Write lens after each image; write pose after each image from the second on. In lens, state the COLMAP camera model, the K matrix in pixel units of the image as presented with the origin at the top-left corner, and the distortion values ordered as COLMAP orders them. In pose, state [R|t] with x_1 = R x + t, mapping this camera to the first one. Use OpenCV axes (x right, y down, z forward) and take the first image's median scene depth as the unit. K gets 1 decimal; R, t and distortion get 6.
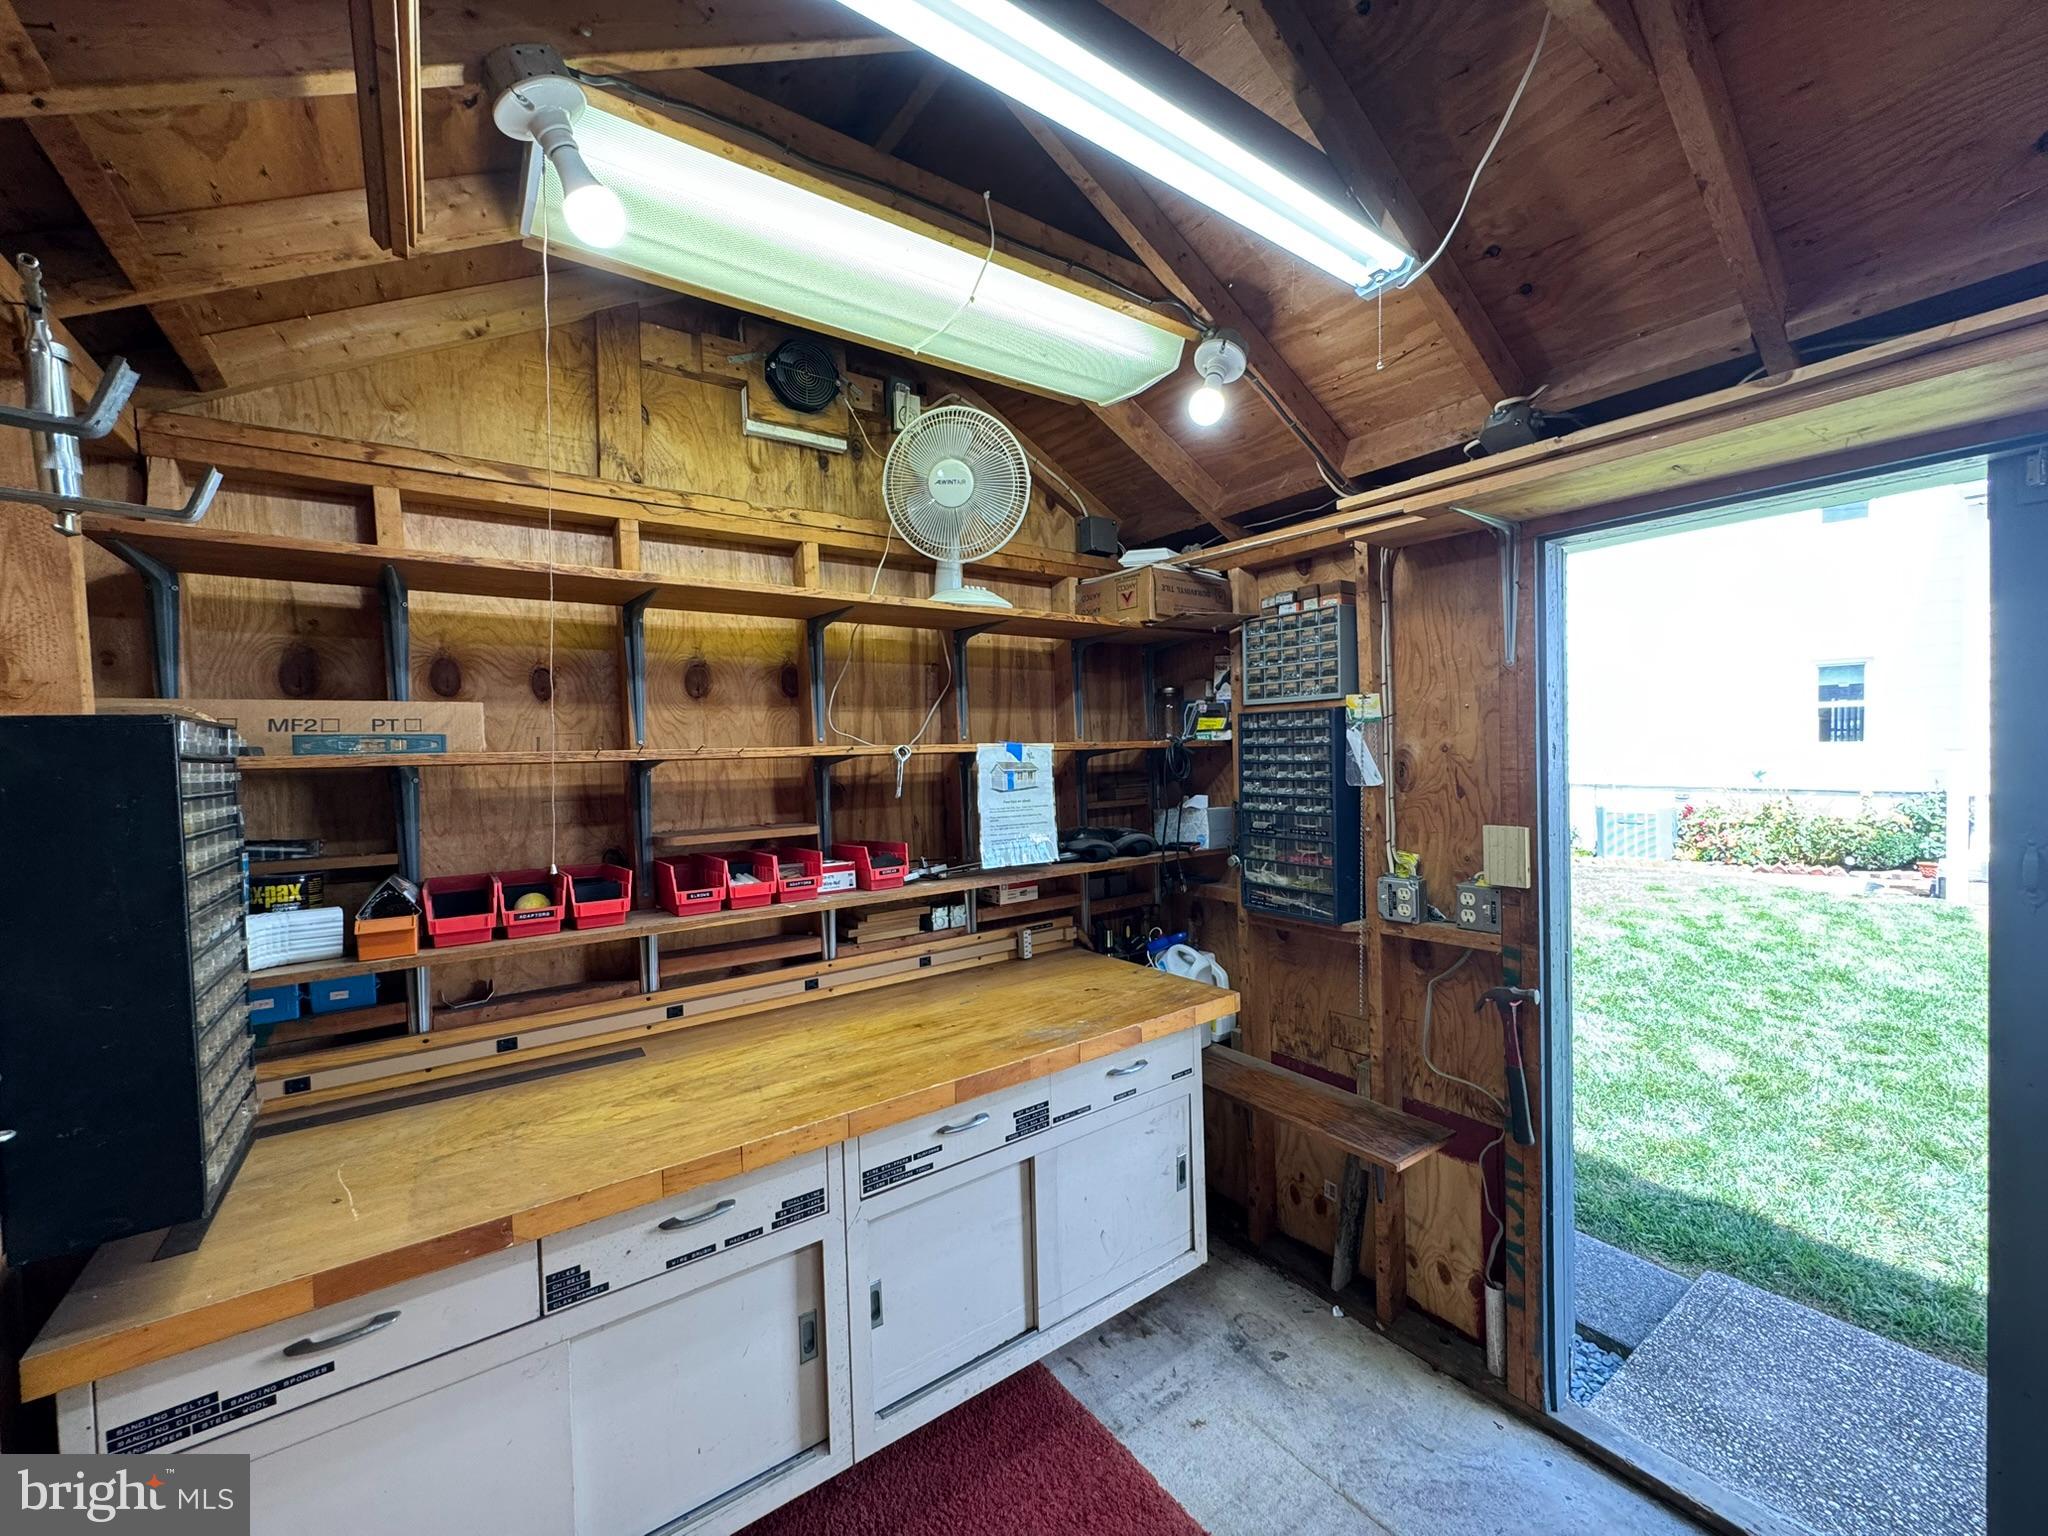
lens RADIAL K [[814.8, 0, 1024.0], [0, 814.8, 768.0], [0, 0, 1]] dist [-0.002586, -0.000150]
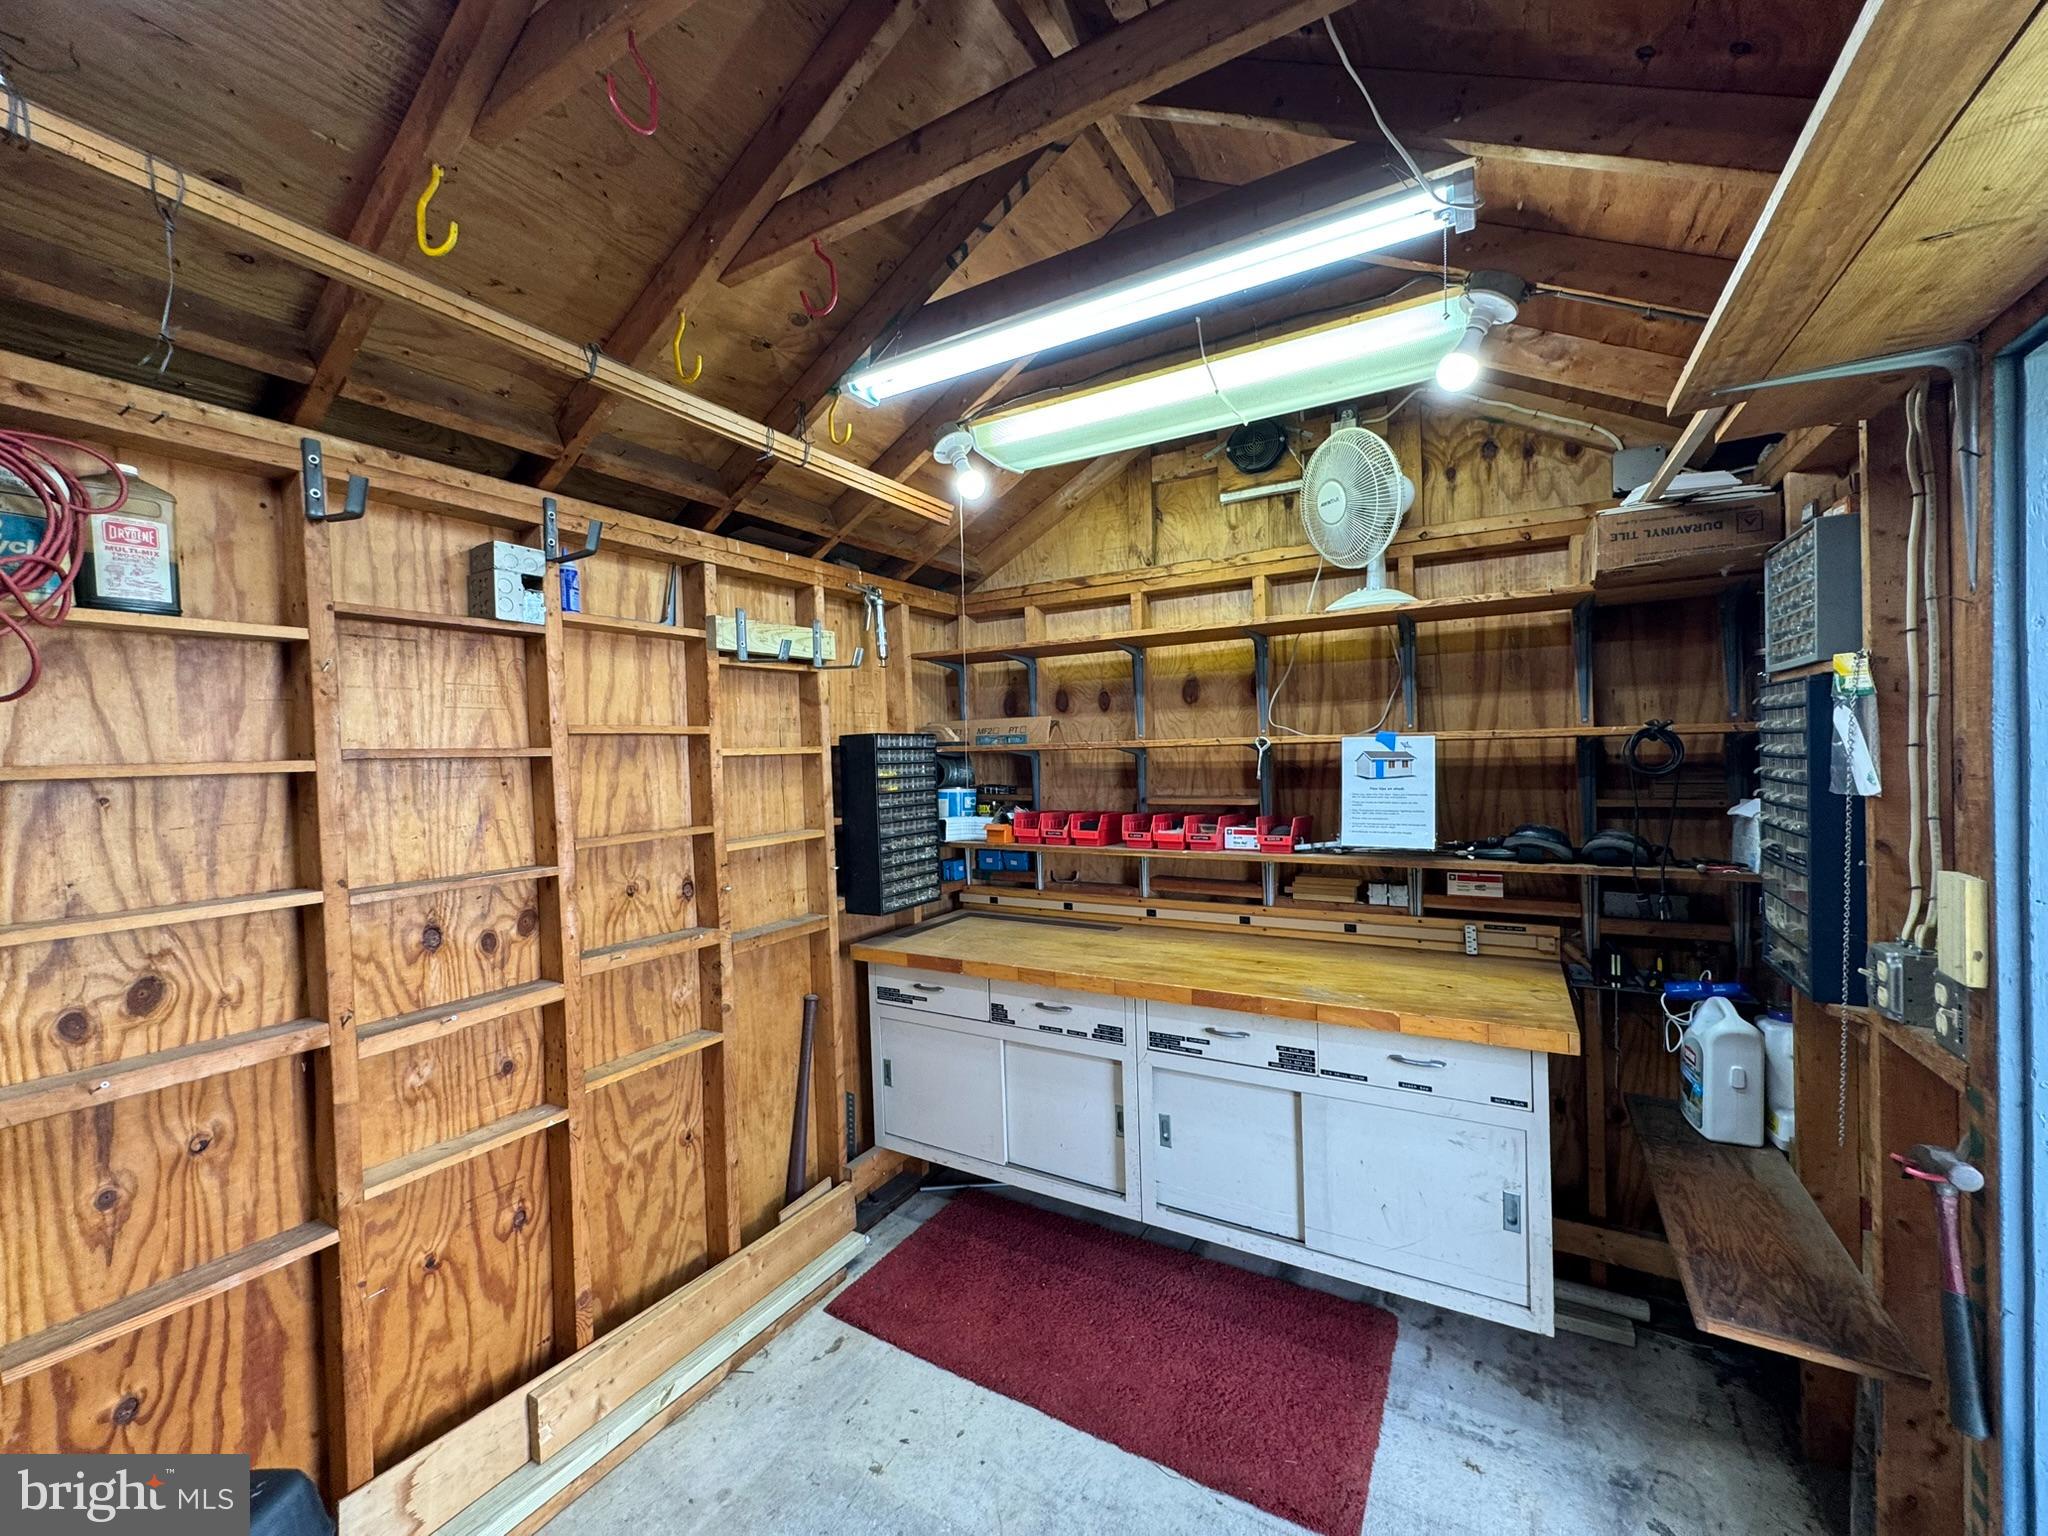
lens RADIAL K [[814.8, 0, 1024.0], [0, 814.8, 768.0], [0, 0, 1]] dist [-0.002586, -0.000150]
pose [[0.406198, 0.031625, -0.913238, 0.787590], [-0.004698, 0.999460, 0.032521, -0.018219], [0.913773, -0.008919, 0.406127, 0.153508]]
